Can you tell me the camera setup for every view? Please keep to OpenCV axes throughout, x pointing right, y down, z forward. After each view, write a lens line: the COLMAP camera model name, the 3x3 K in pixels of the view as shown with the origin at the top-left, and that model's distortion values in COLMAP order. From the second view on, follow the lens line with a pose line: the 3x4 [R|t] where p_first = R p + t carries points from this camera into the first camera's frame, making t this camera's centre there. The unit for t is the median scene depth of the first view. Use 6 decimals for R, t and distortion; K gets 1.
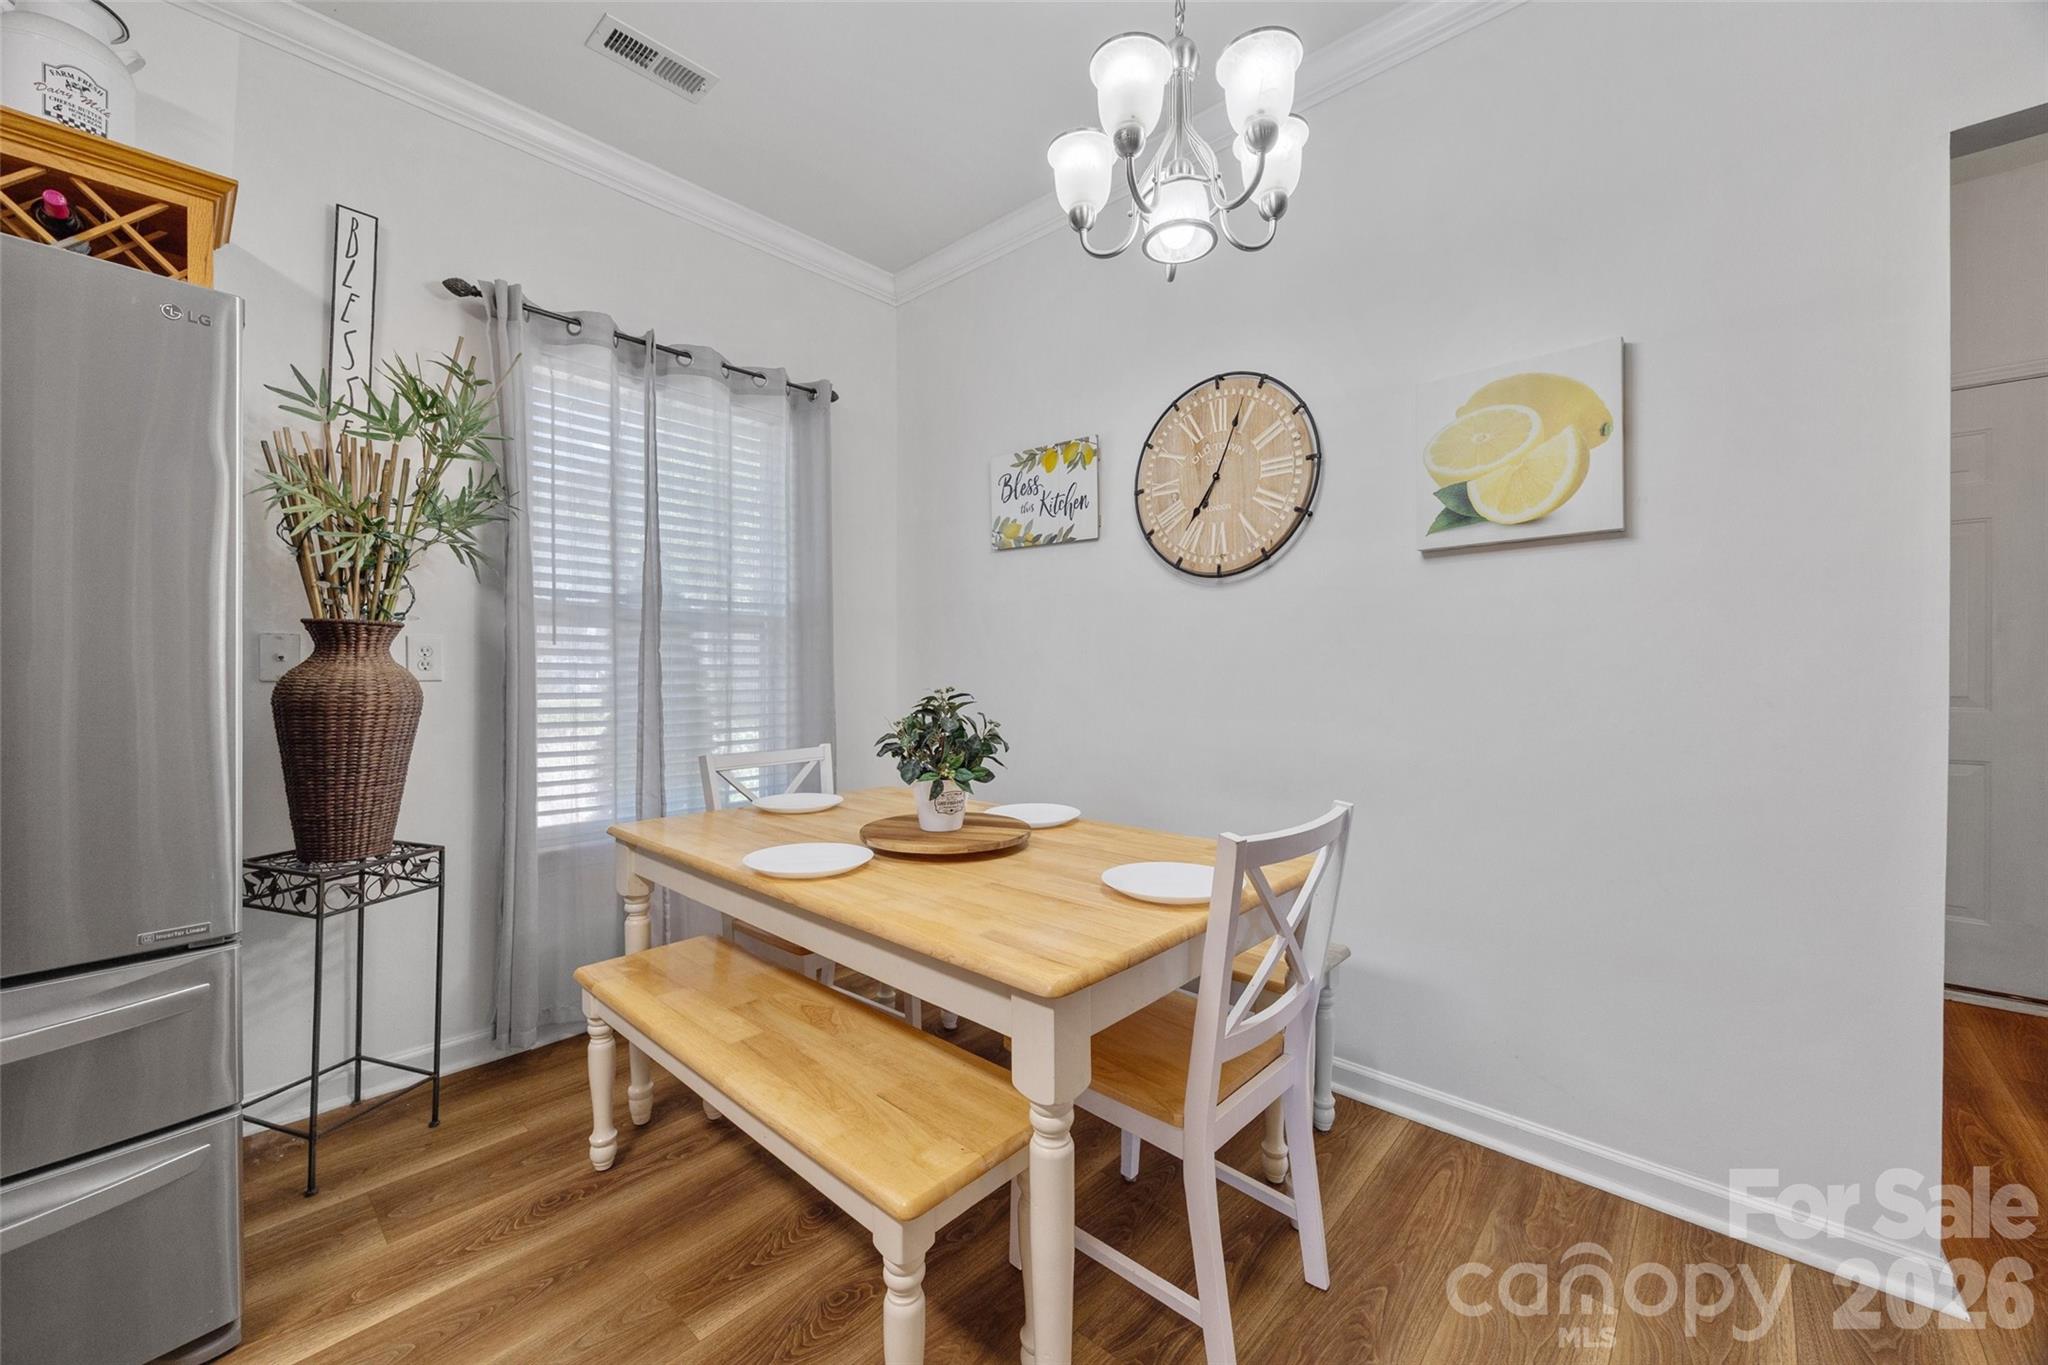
lens RADIAL K [[789.9, 0, 1015.8], [0, 789.9, 674.9], [0, 0, 1]] dist [-0.000620, -0.000218]
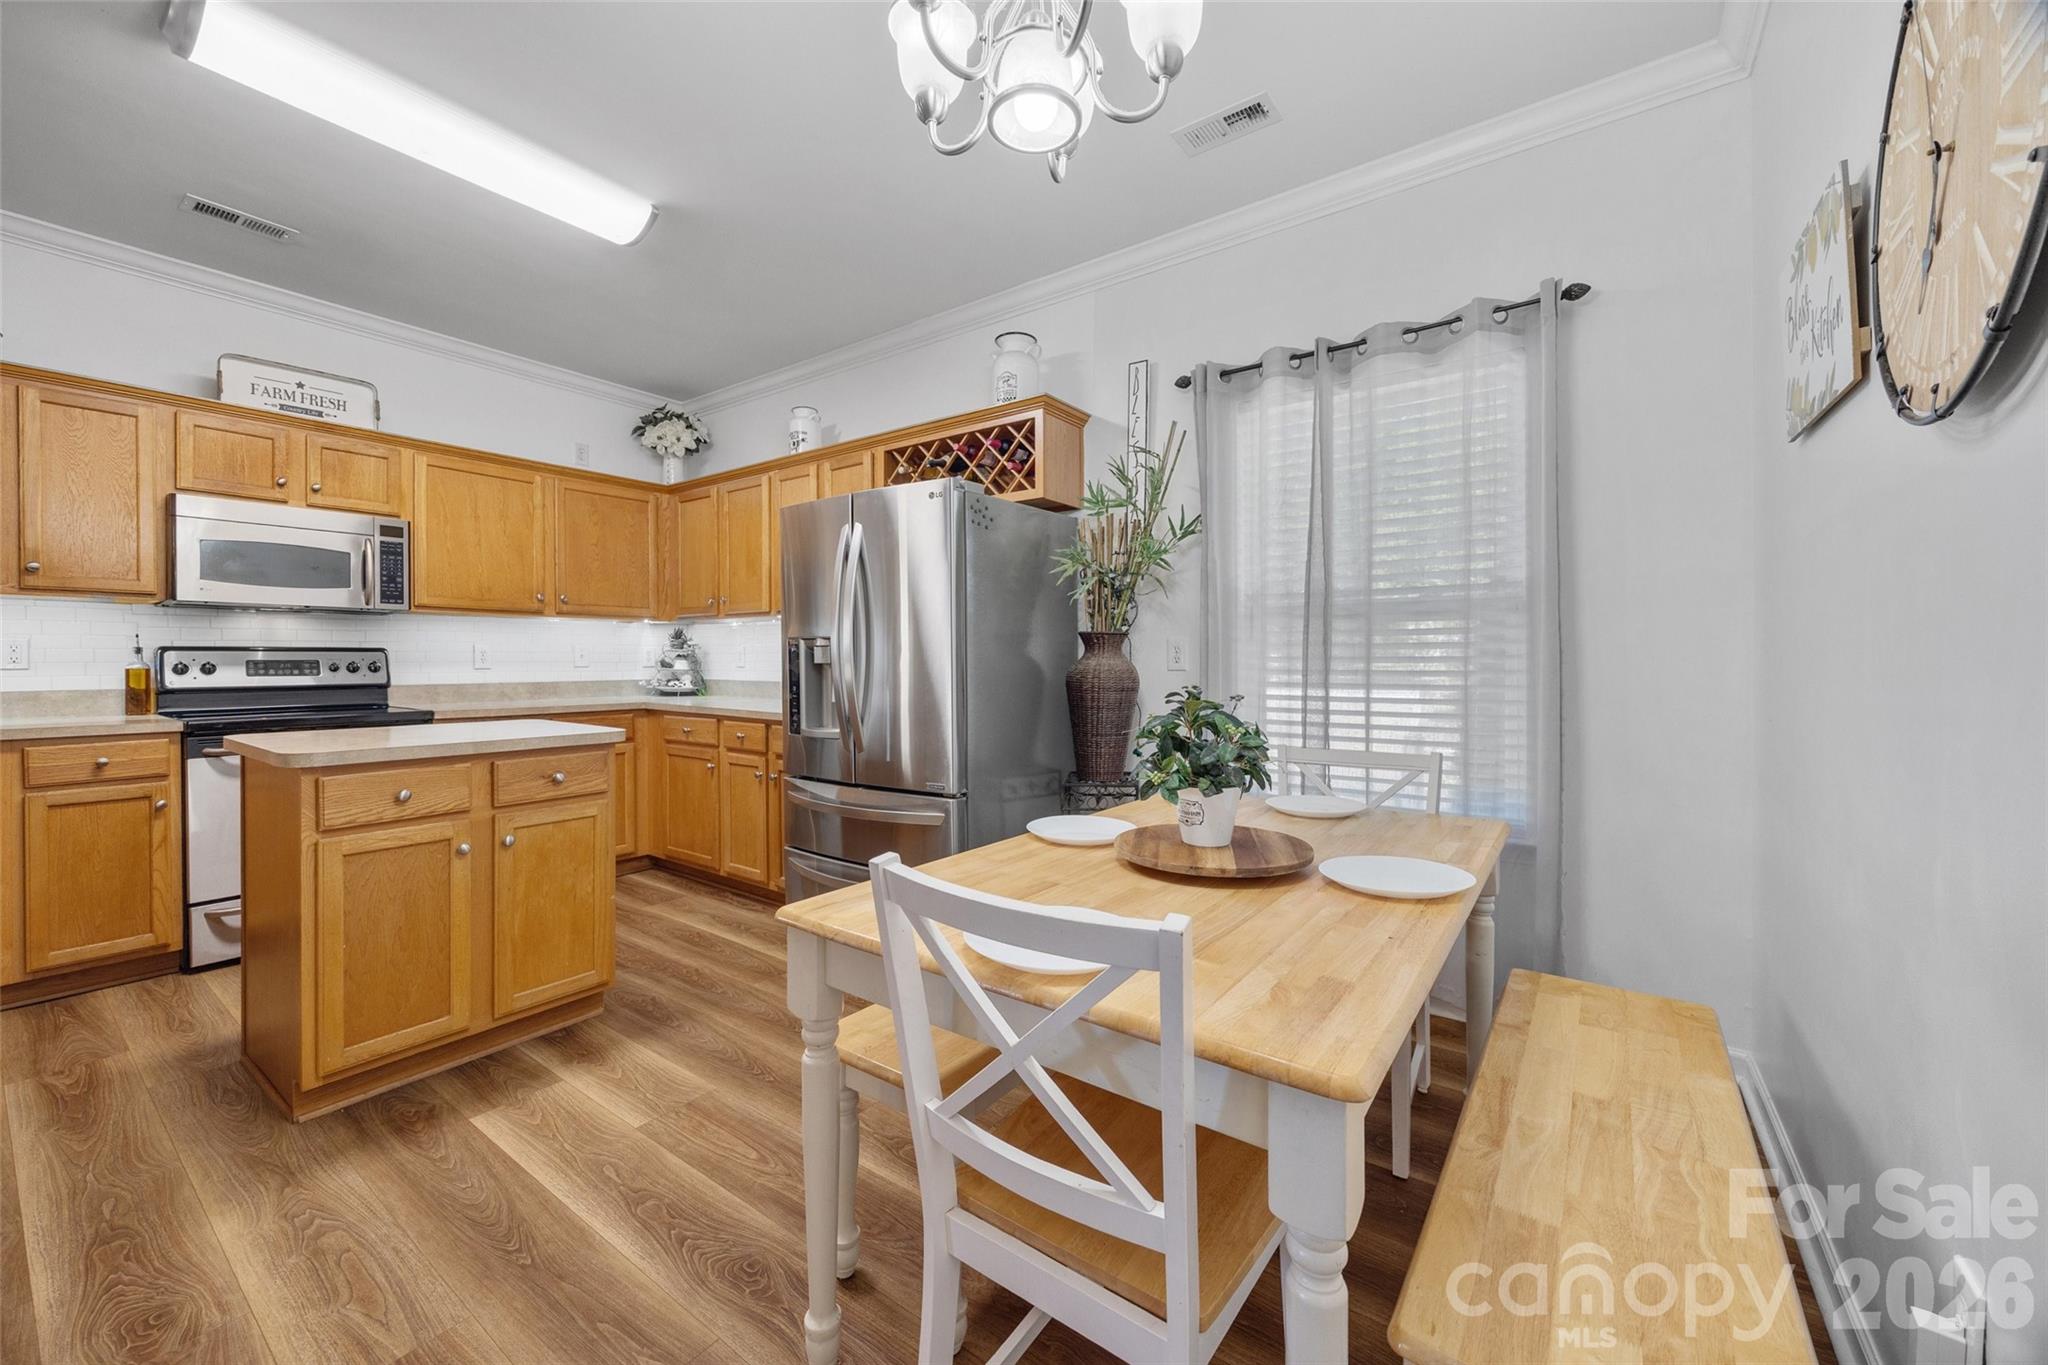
lens RADIAL K [[789.9, 0, 1015.8], [0, 789.9, 674.9], [0, 0, 1]] dist [-0.000620, -0.000218]
pose [[0.107876, 0.015831, -0.994038, 0.634189], [-0.011855, 0.999823, 0.014637, -0.003575], [0.994094, 0.010205, 0.108044, 0.581079]]
